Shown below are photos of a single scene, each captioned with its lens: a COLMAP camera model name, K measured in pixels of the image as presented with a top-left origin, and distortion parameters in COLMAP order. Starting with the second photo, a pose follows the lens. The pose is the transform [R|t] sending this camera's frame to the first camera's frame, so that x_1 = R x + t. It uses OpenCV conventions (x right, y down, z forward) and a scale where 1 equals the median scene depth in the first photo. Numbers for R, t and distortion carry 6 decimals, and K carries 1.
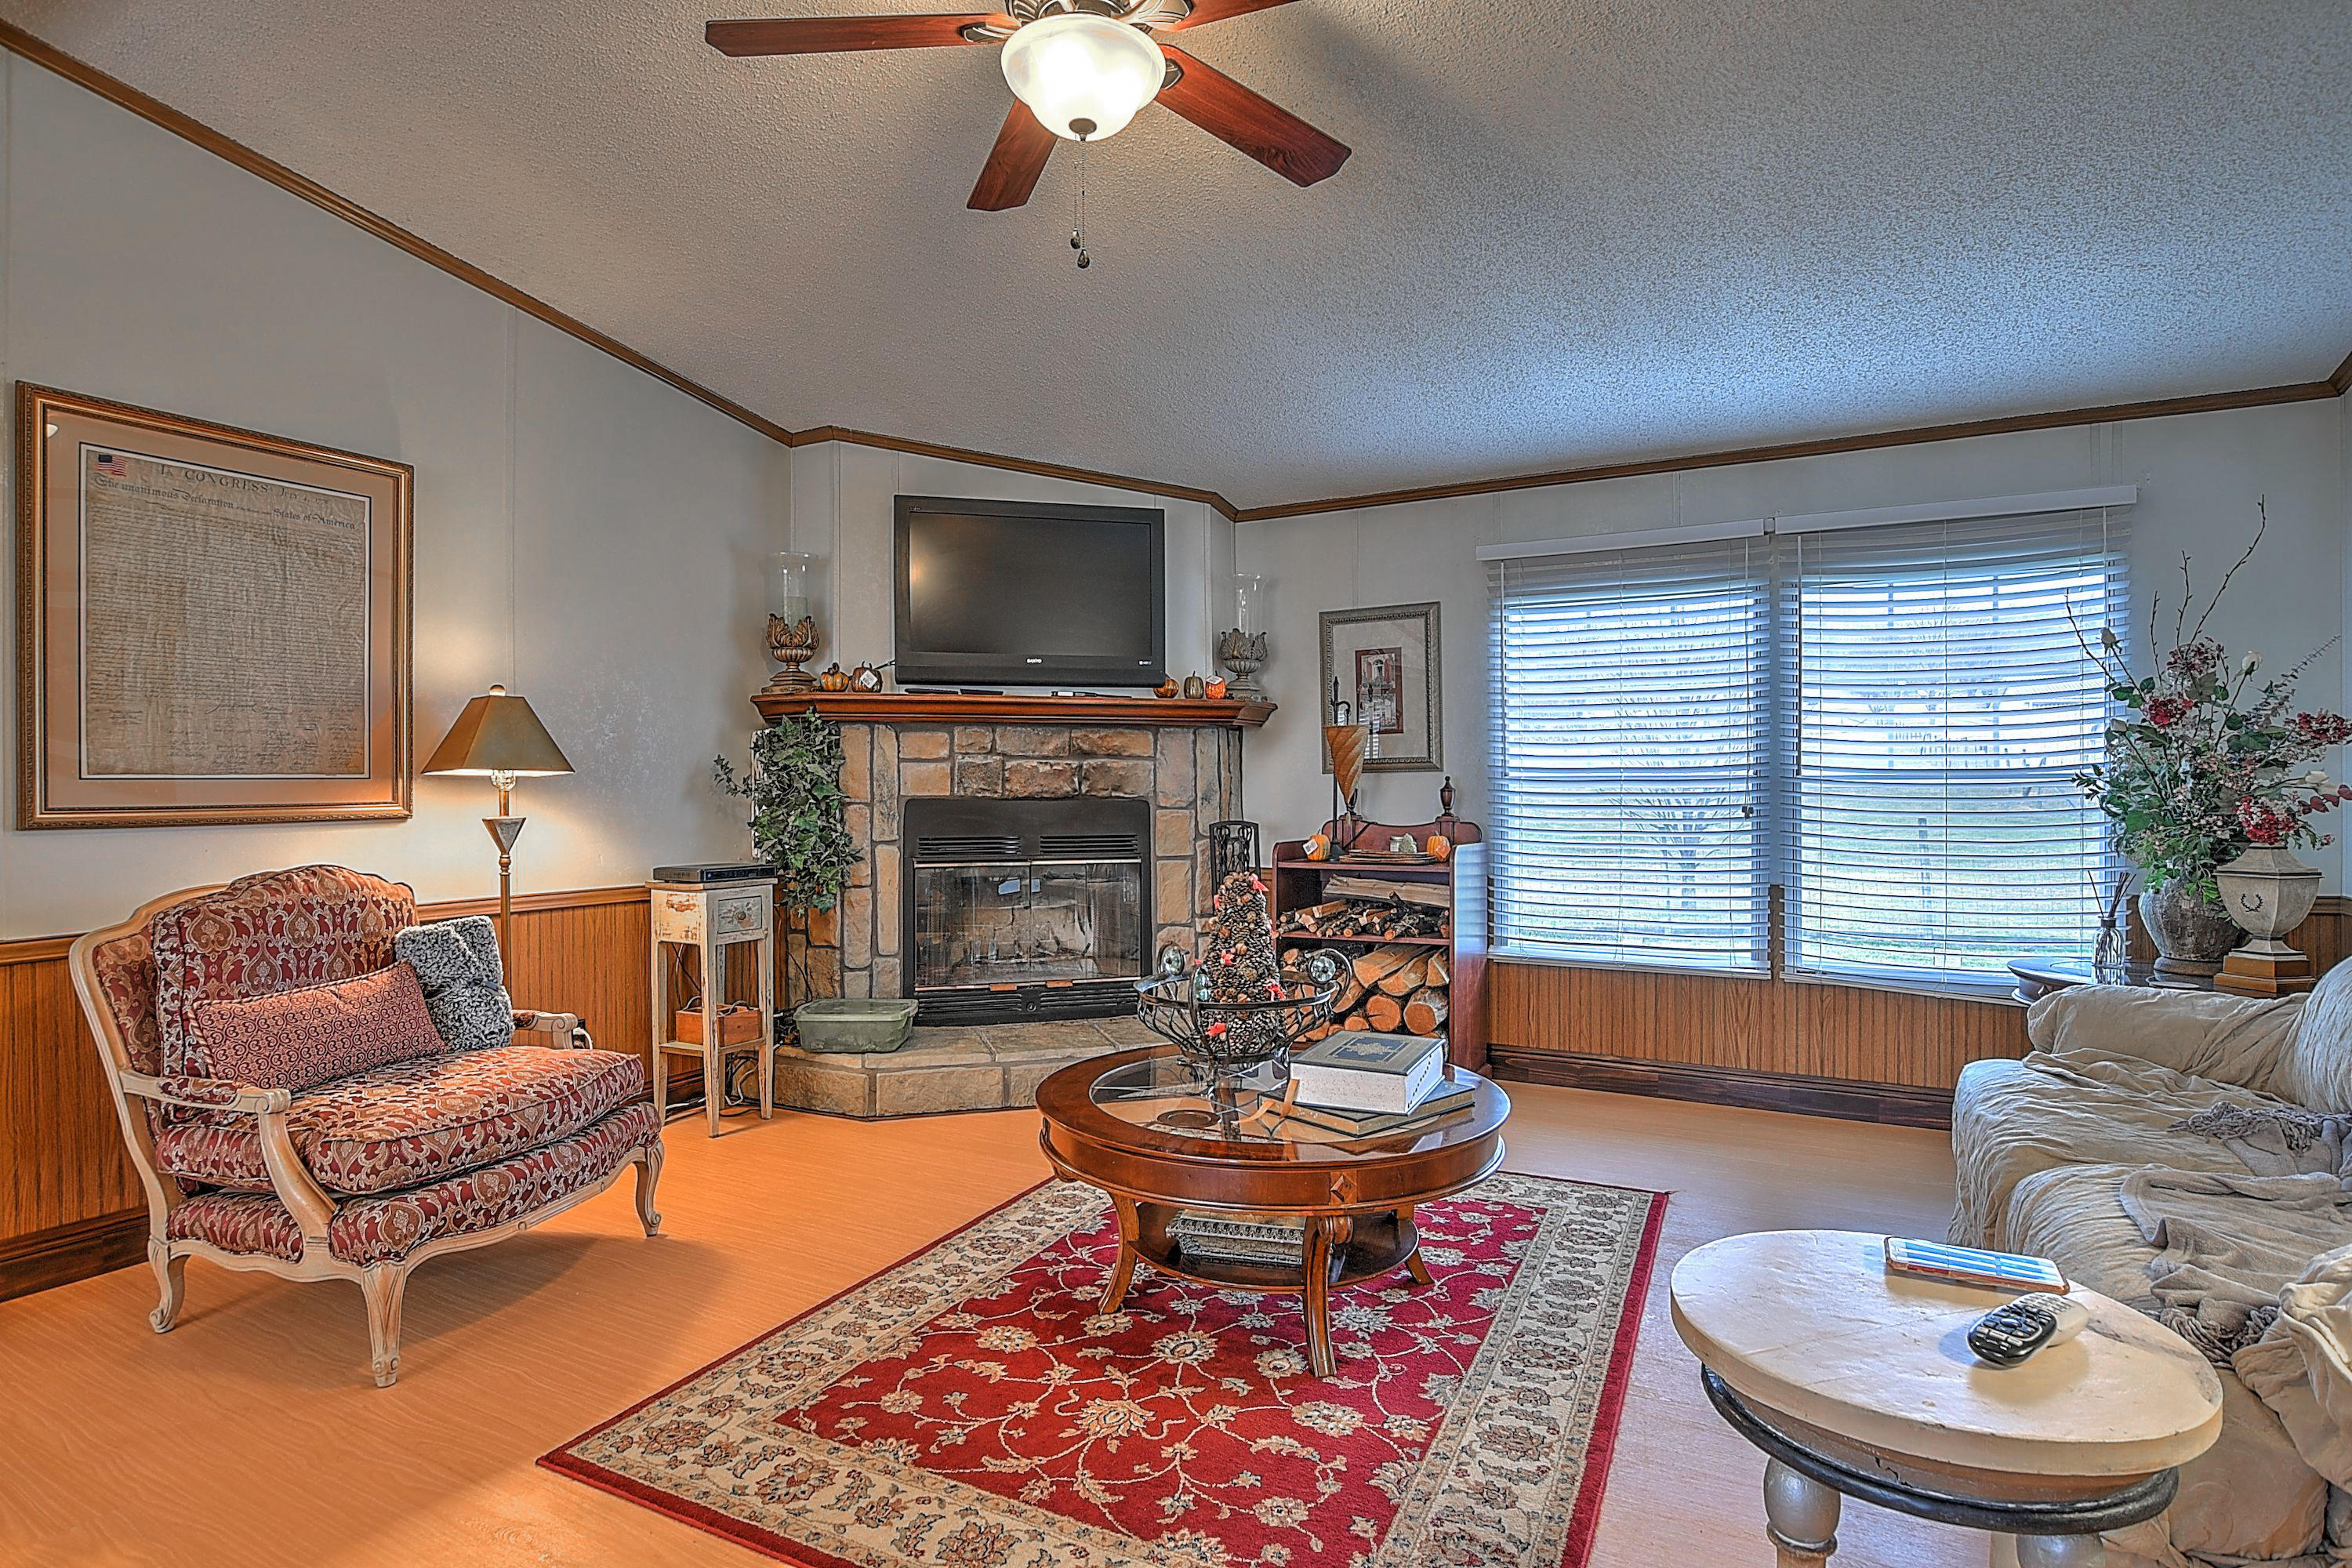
lens RADIAL K [[1203.2, 0, 1143.7], [0, 1203.2, 789.2], [0, 0, 1]] dist [-0.027564, 0.001884]
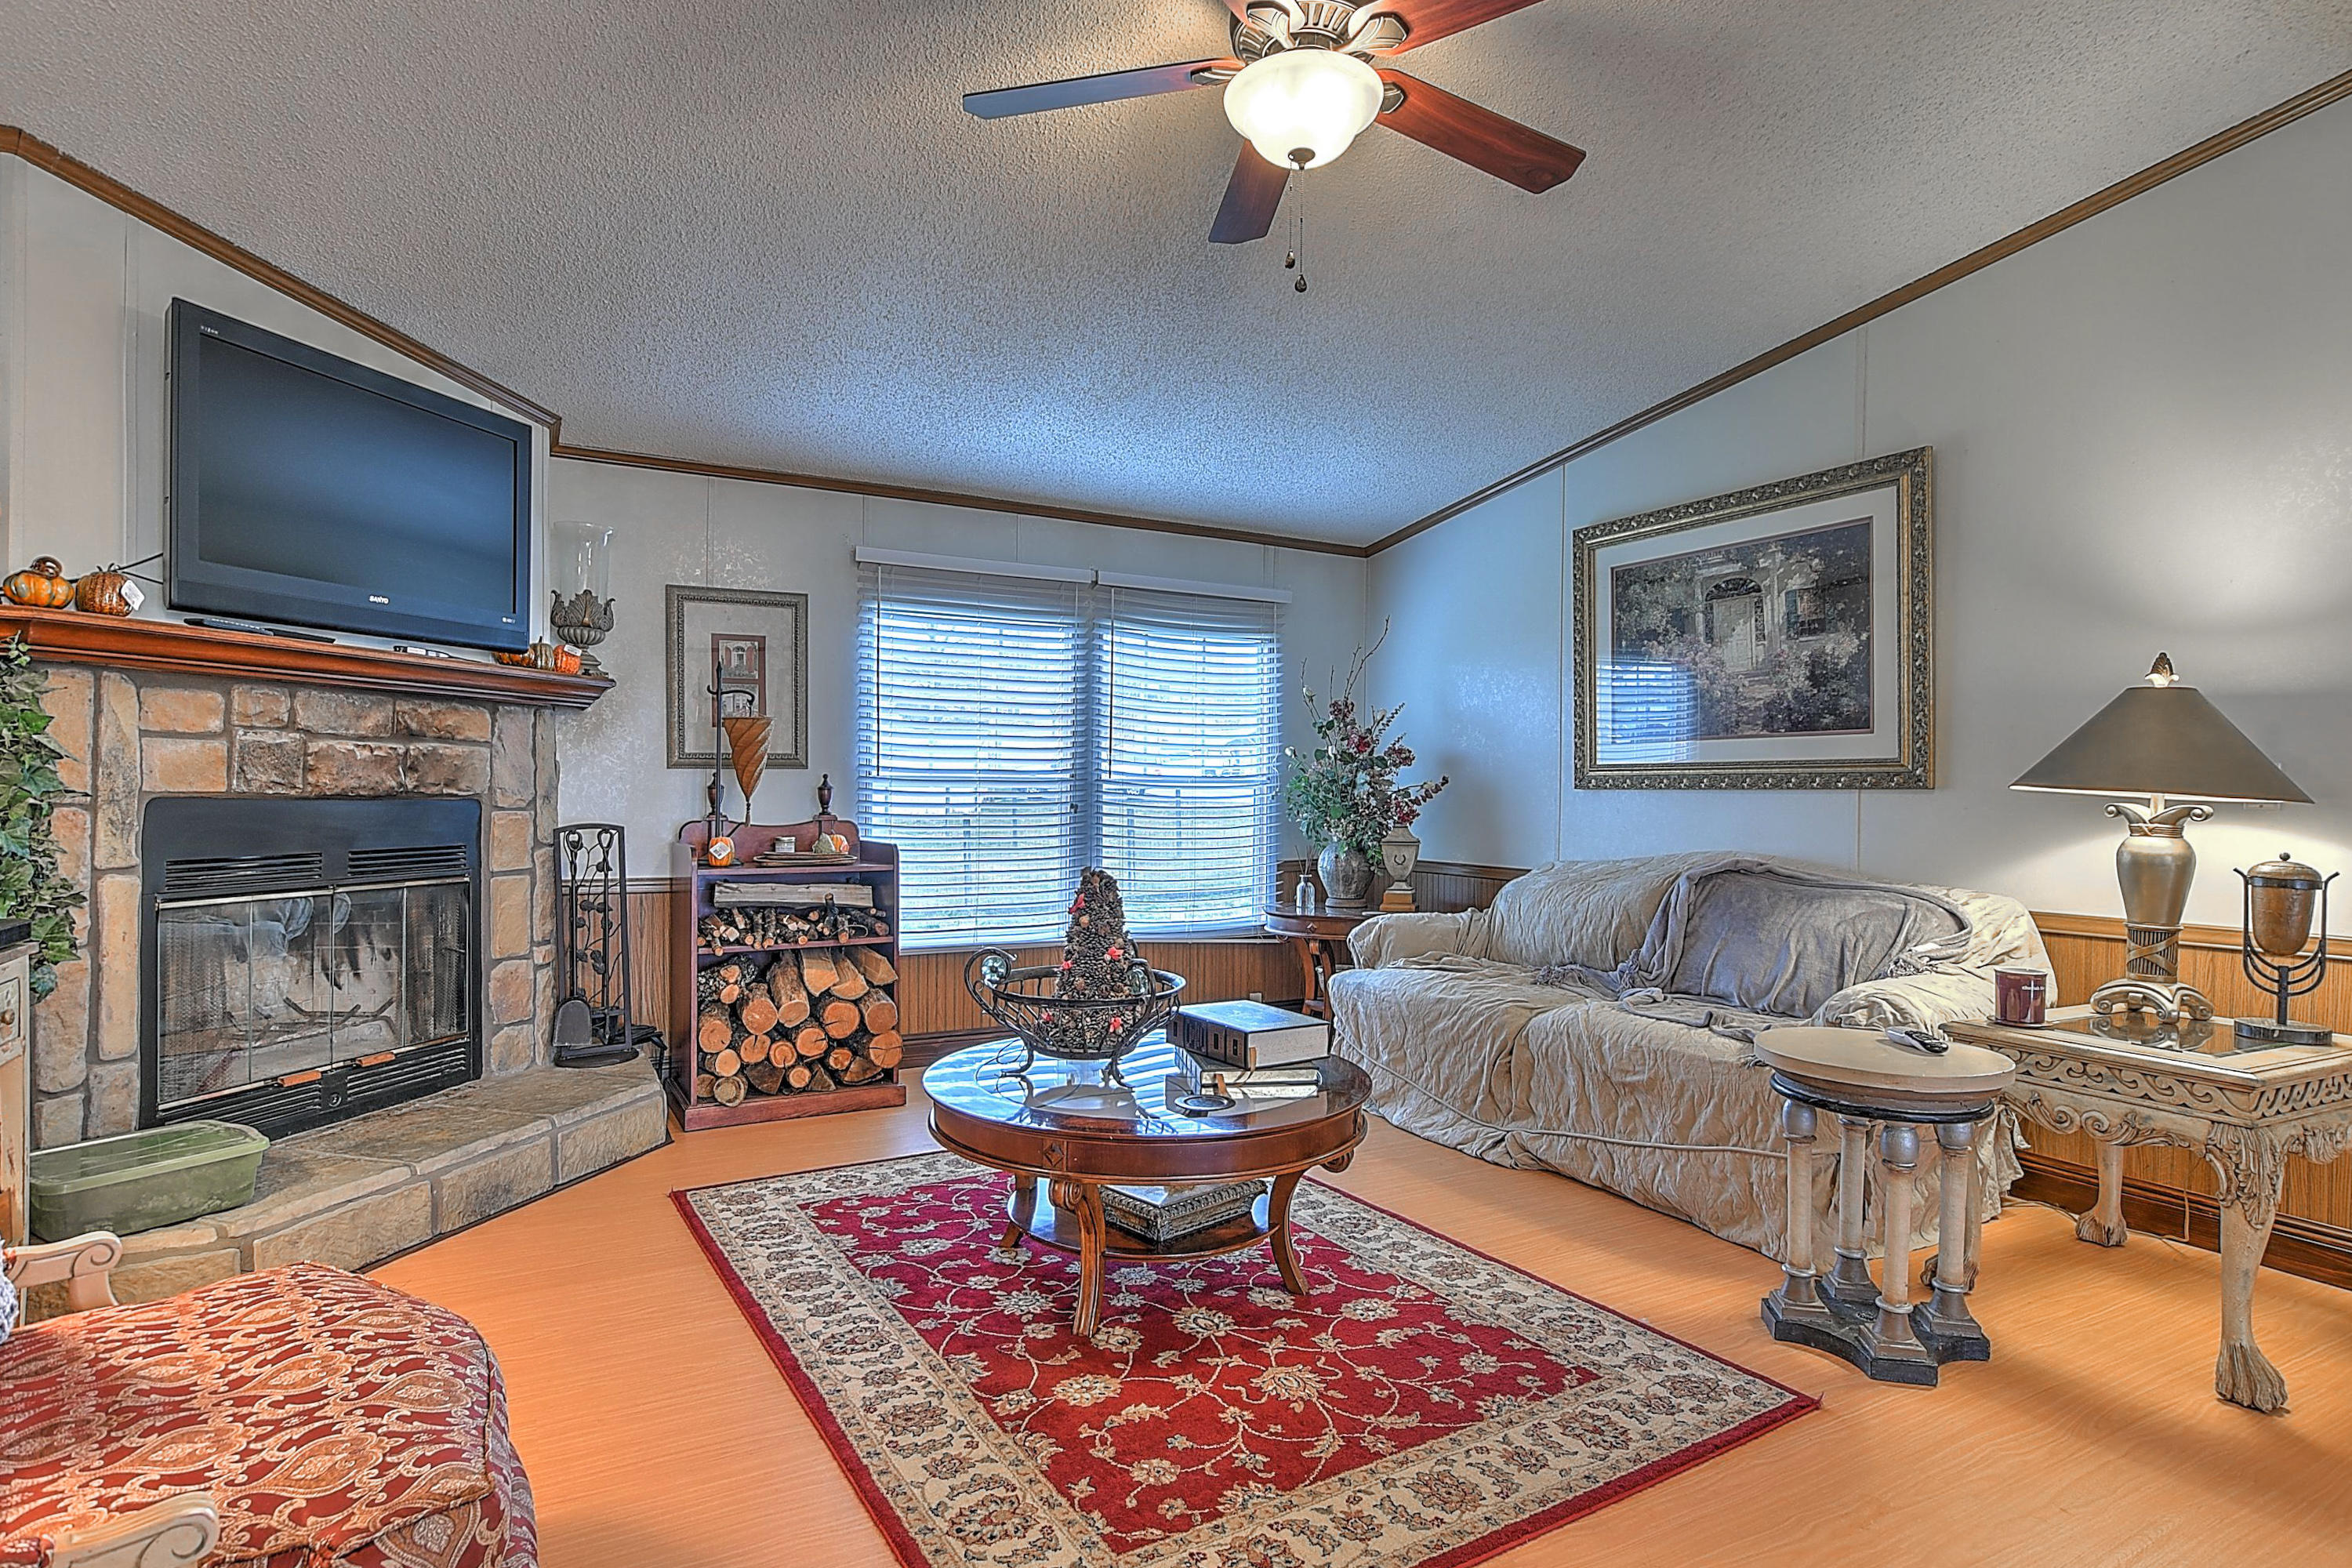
lens RADIAL K [[1224.1, 0, 1166.3], [0, 1224.1, 792.0], [0, 0, 1]] dist [-0.009234, 0.001613]
pose [[0.519088, 0.003722, 0.854713, -0.503373], [-0.007562, 0.999971, 0.000237, 0.001512], [-0.854687, -0.006586, 0.519101, 0.266266]]
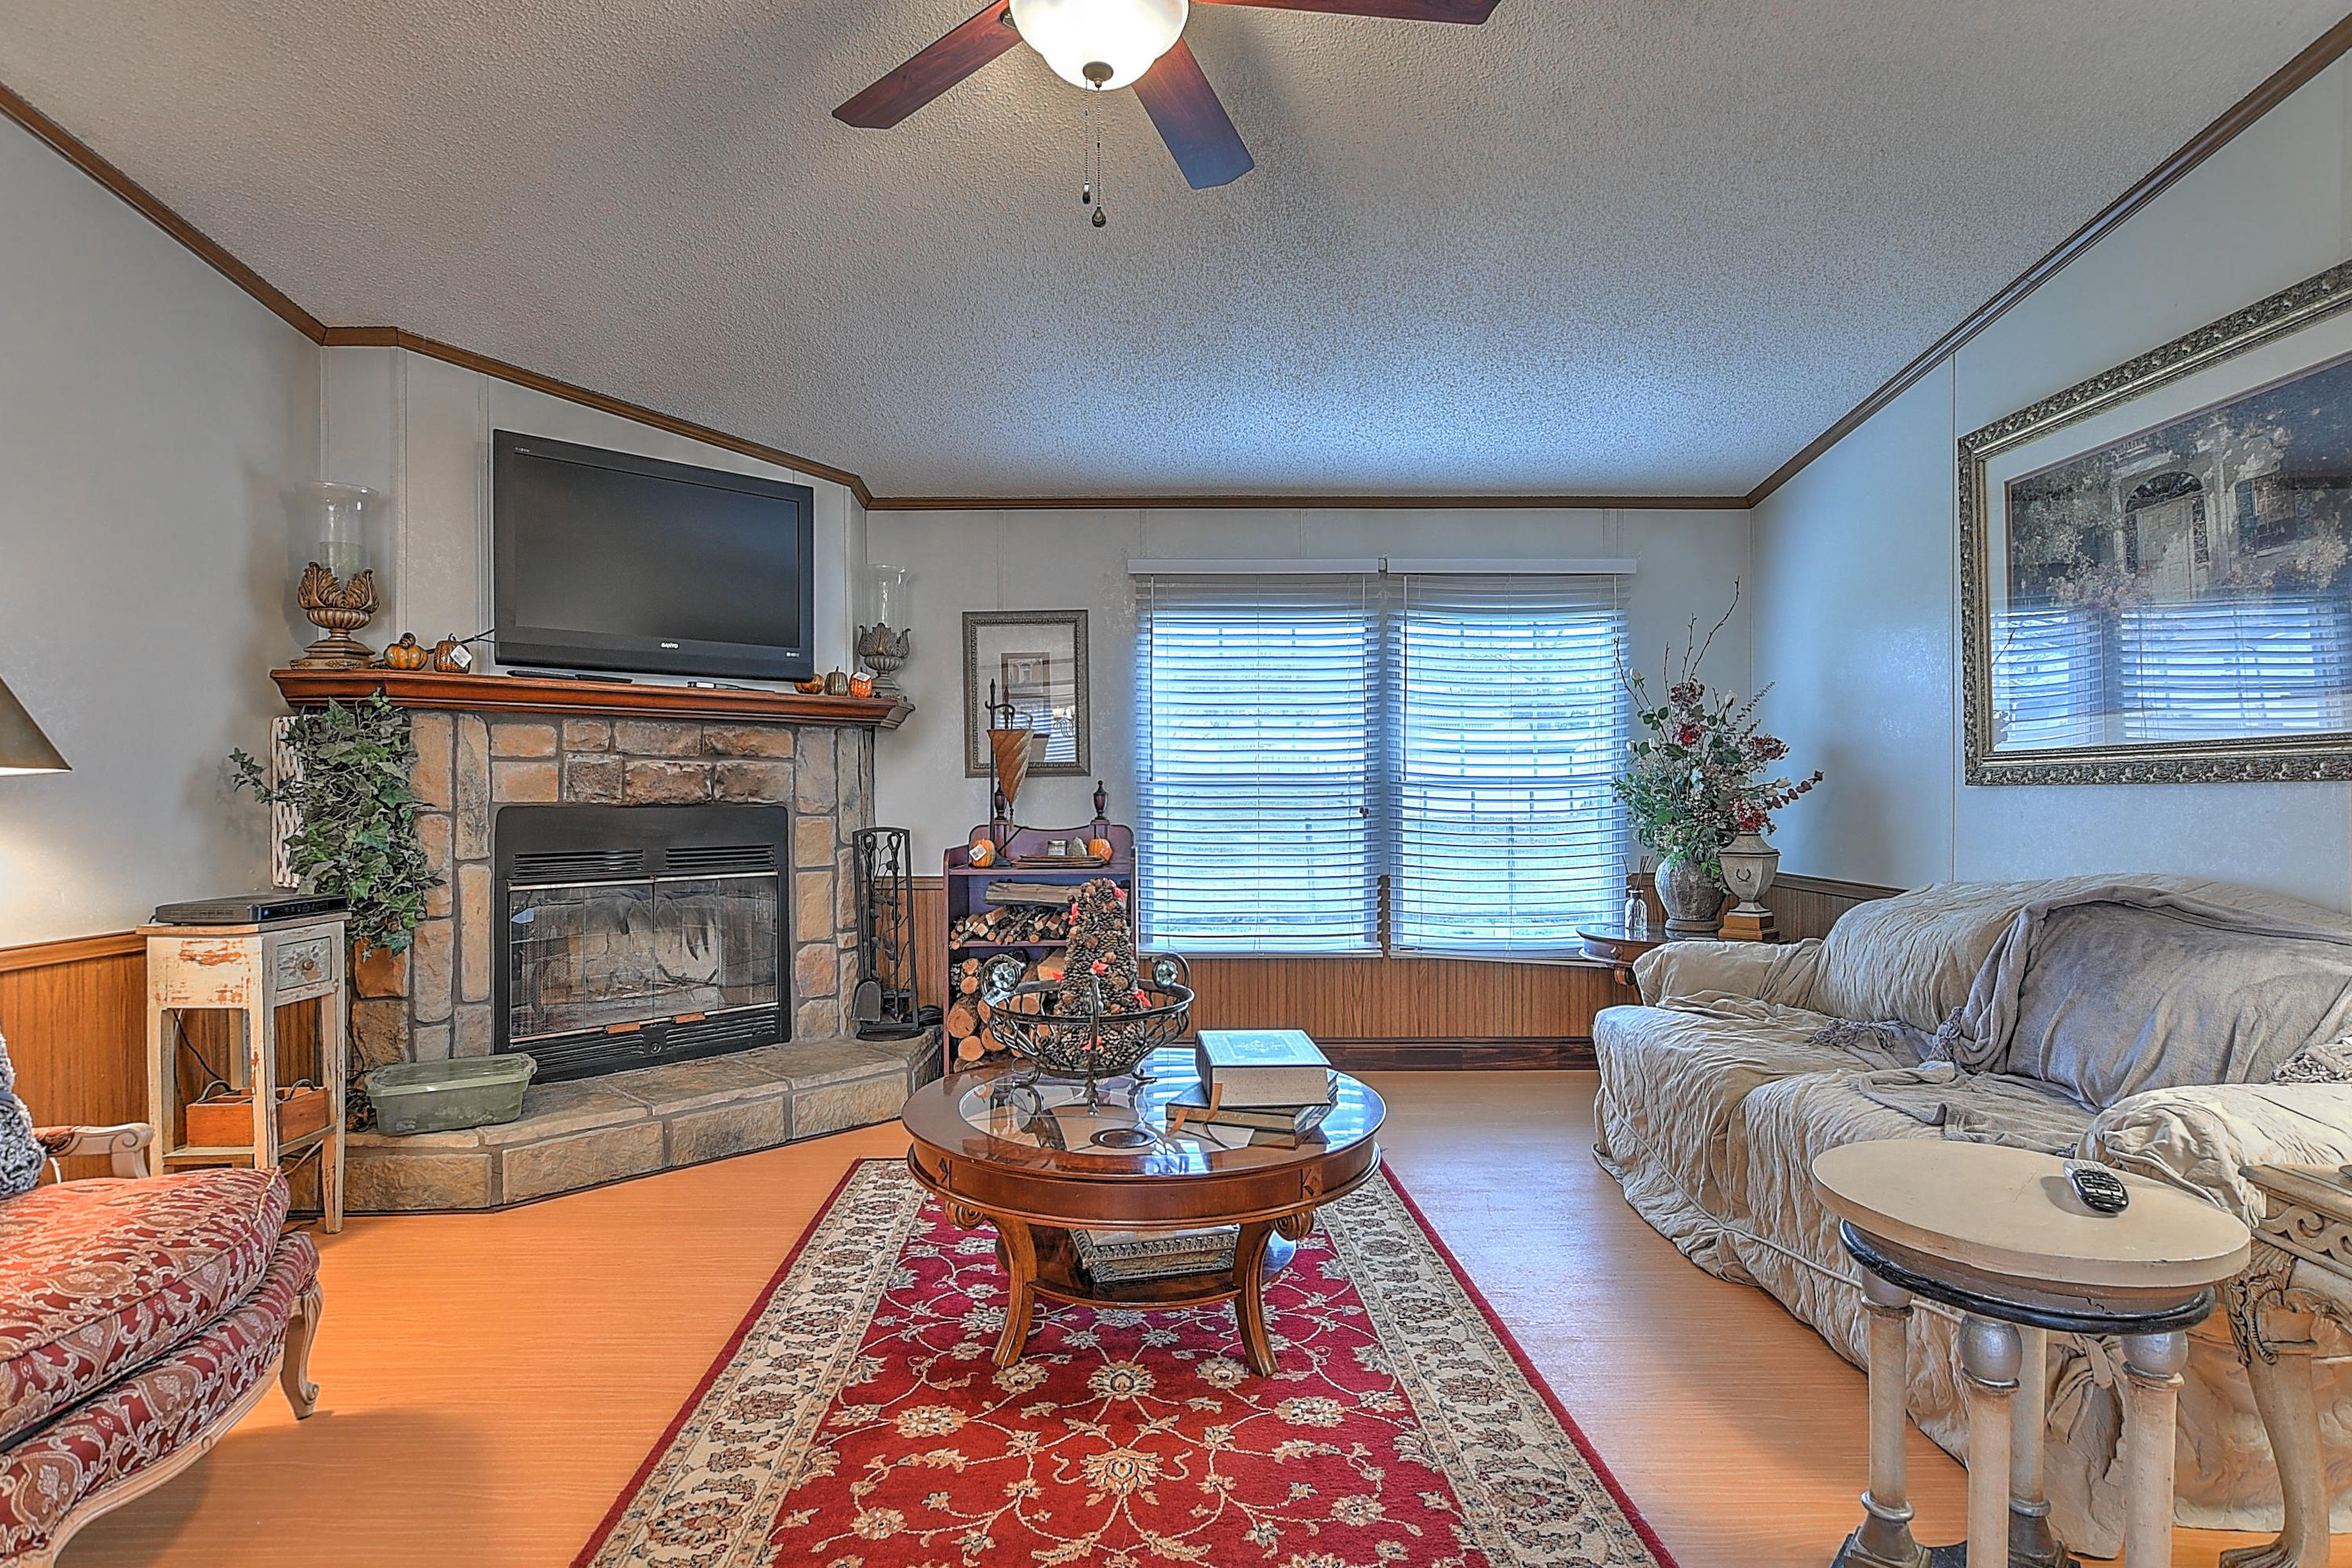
lens RADIAL K [[1204.0, 0, 1164.8], [0, 1204.0, 789.4], [0, 0, 1]] dist [-0.010436, 0.002966]
pose [[0.870292, -0.000071, 0.492537, -0.226779], [0.002389, 0.999989, -0.004078, 0.000881], [-0.492531, 0.004726, 0.870282, 0.084665]]
